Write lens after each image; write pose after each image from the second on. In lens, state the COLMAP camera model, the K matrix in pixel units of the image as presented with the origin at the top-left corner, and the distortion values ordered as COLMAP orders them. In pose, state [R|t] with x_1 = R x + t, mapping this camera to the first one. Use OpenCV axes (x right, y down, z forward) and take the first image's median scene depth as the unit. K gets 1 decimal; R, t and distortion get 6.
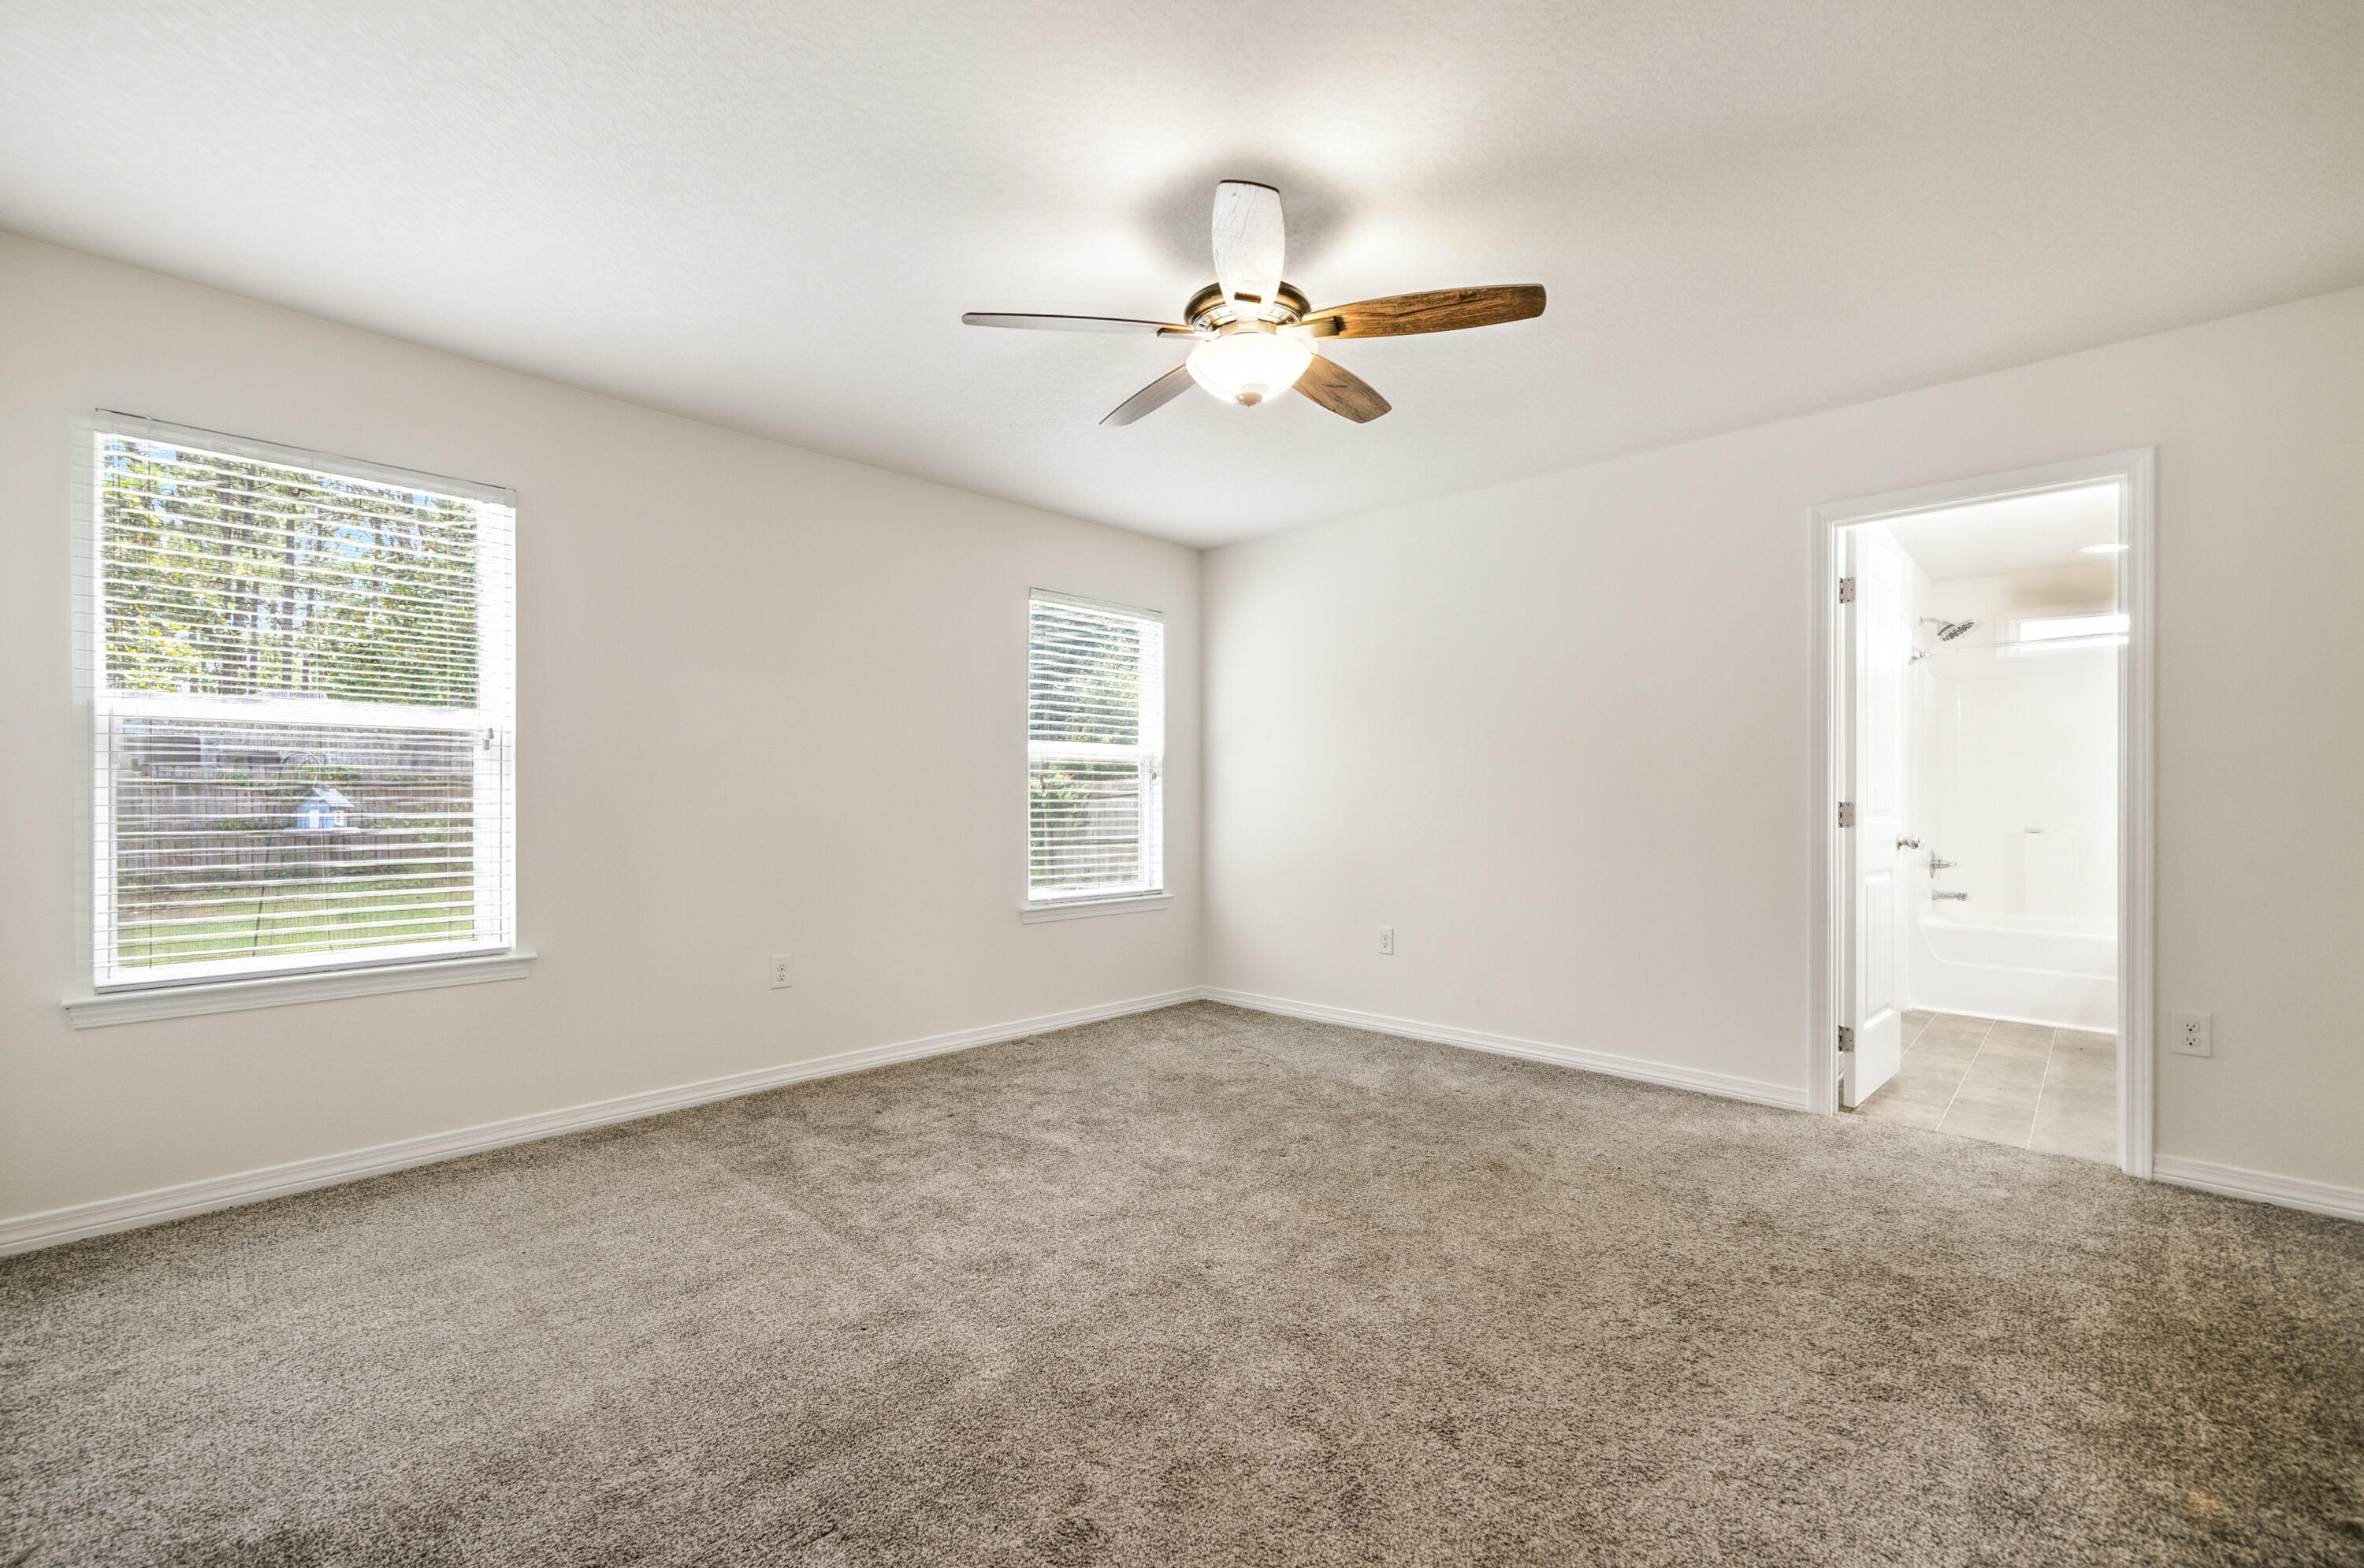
lens RADIAL K [[1071.2, 0, 1177.9], [0, 1071.2, 797.8], [0, 0, 1]] dist [0.003202, 0.001007]
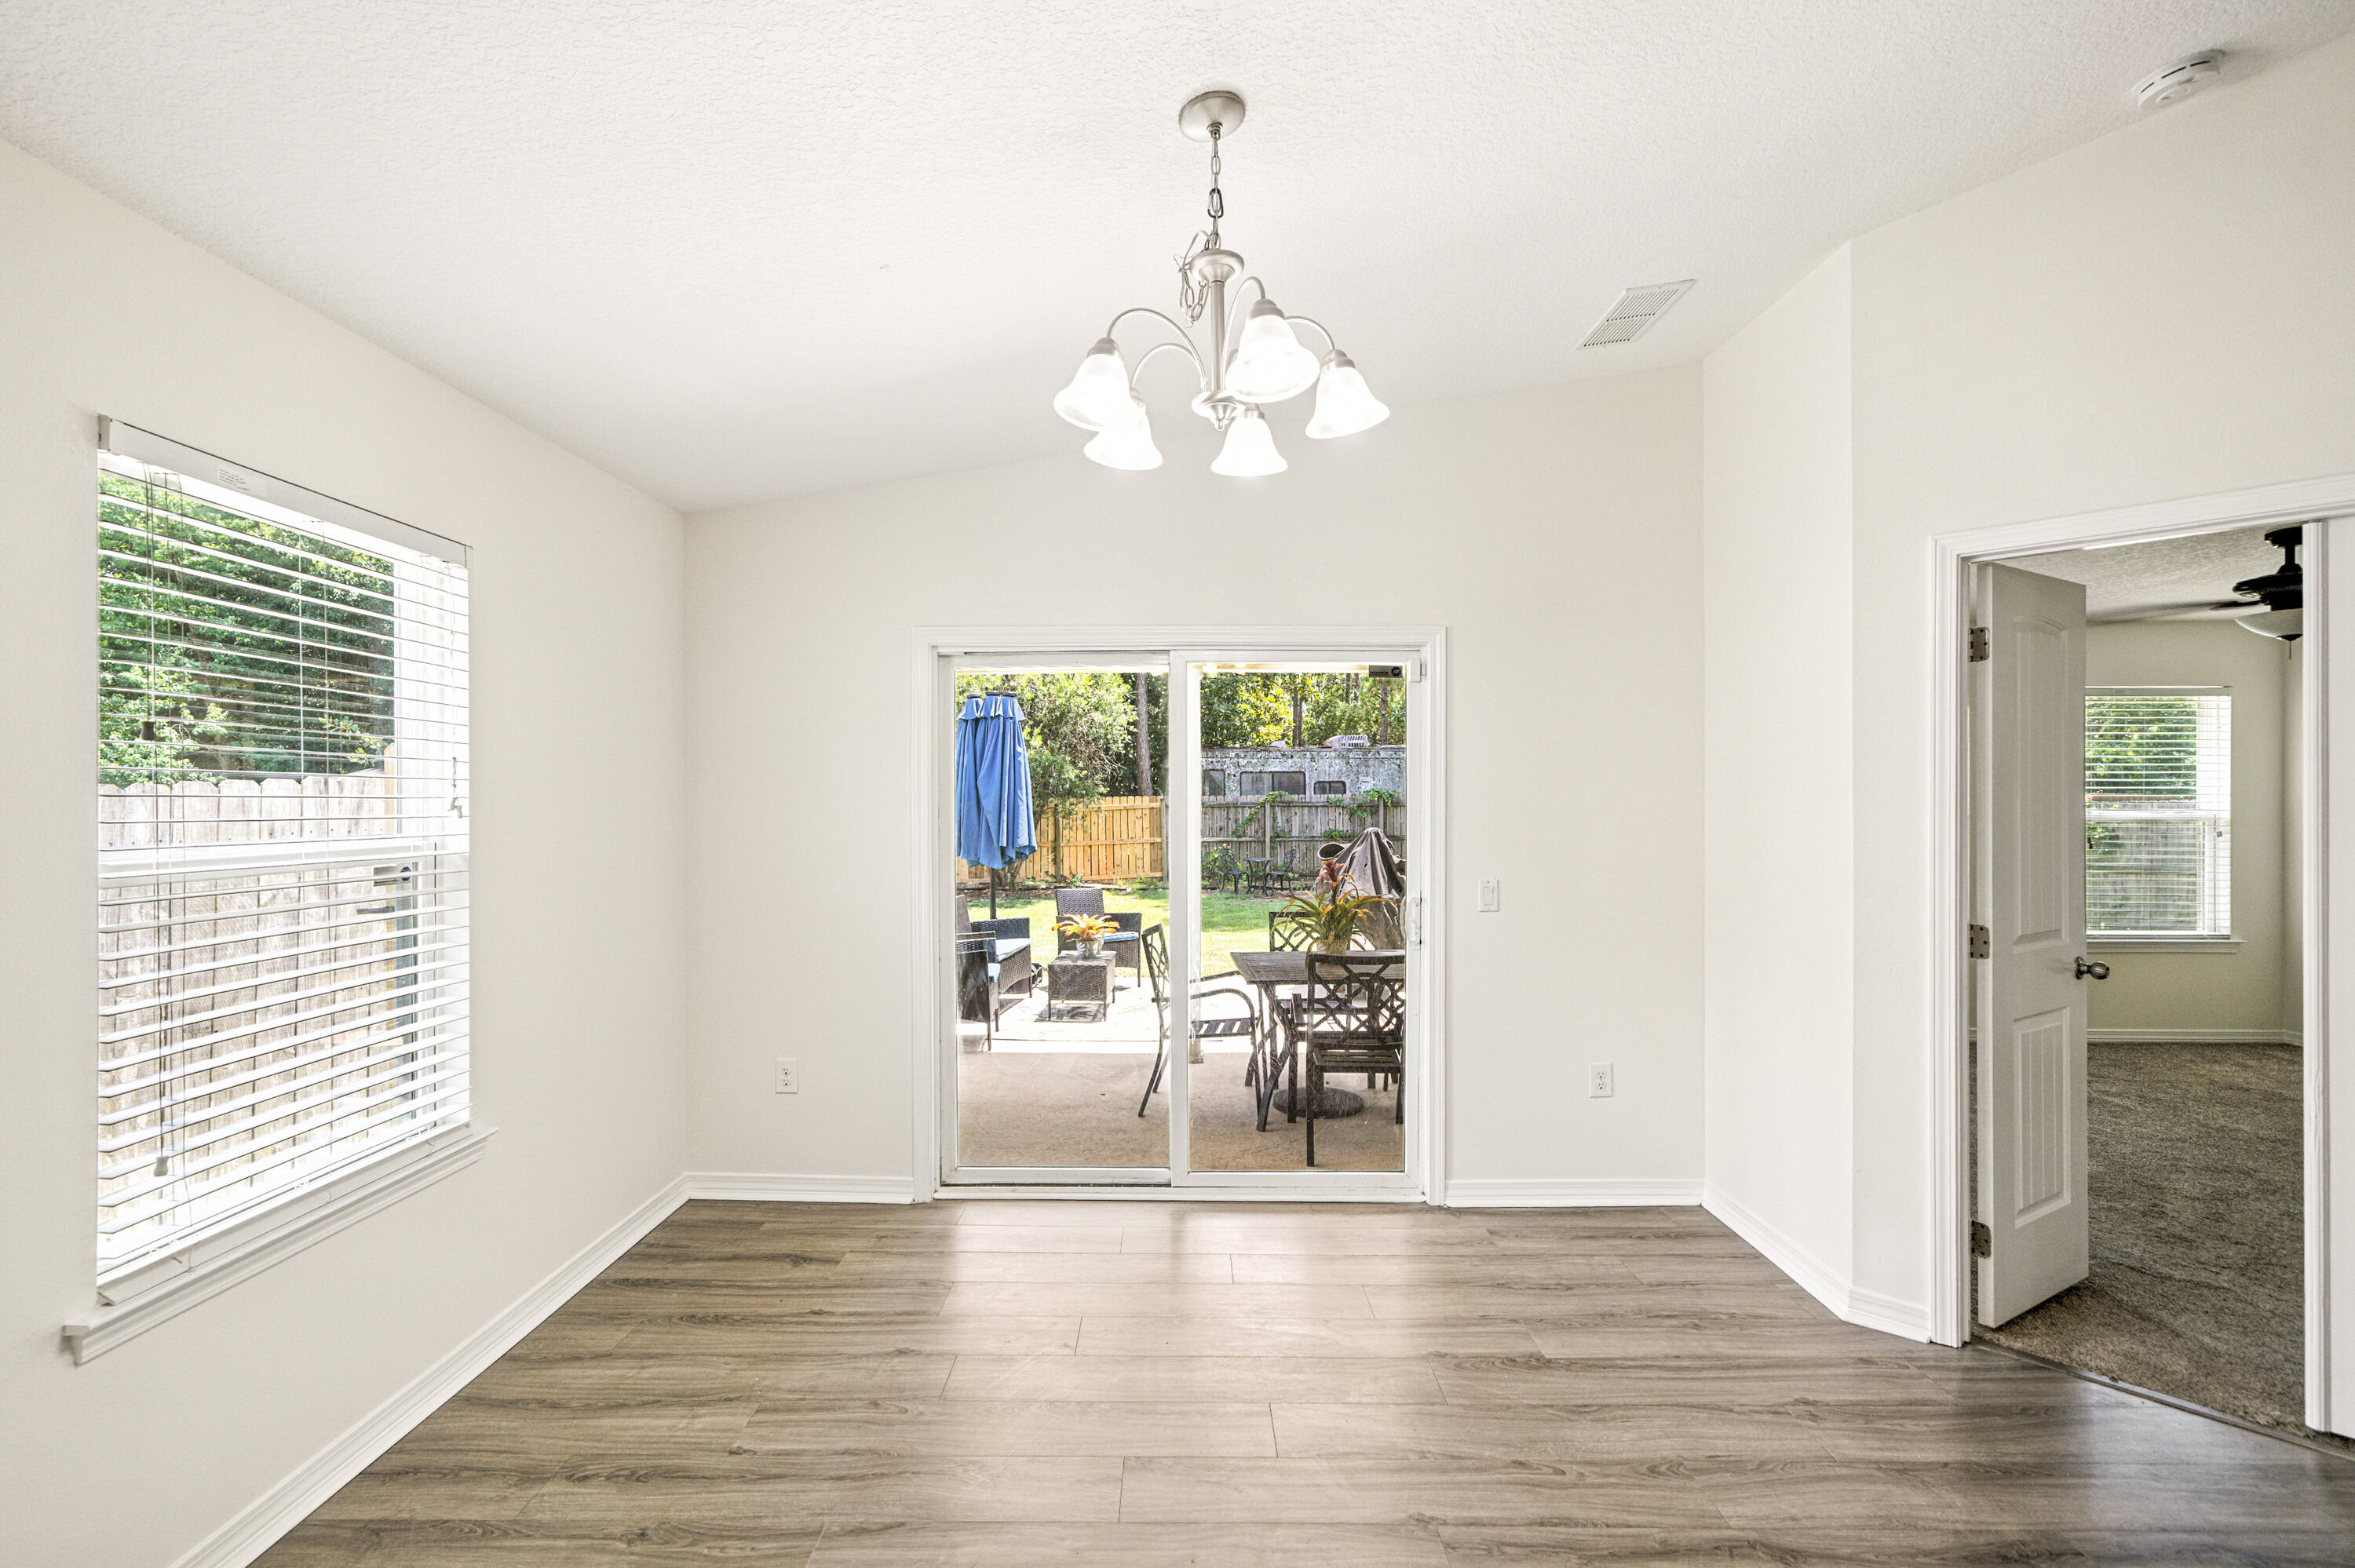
lens RADIAL K [[1038.0, 0, 1164.1], [0, 1038.0, 790.7], [0, 0, 1]] dist [-0.000236, -0.000123]
pose [[0.678817, -0.000406, -0.734308, 0.028824], [-0.003884, 0.999984, -0.004144, -0.062279], [0.734298, 0.005665, 0.678804, -0.606694]]
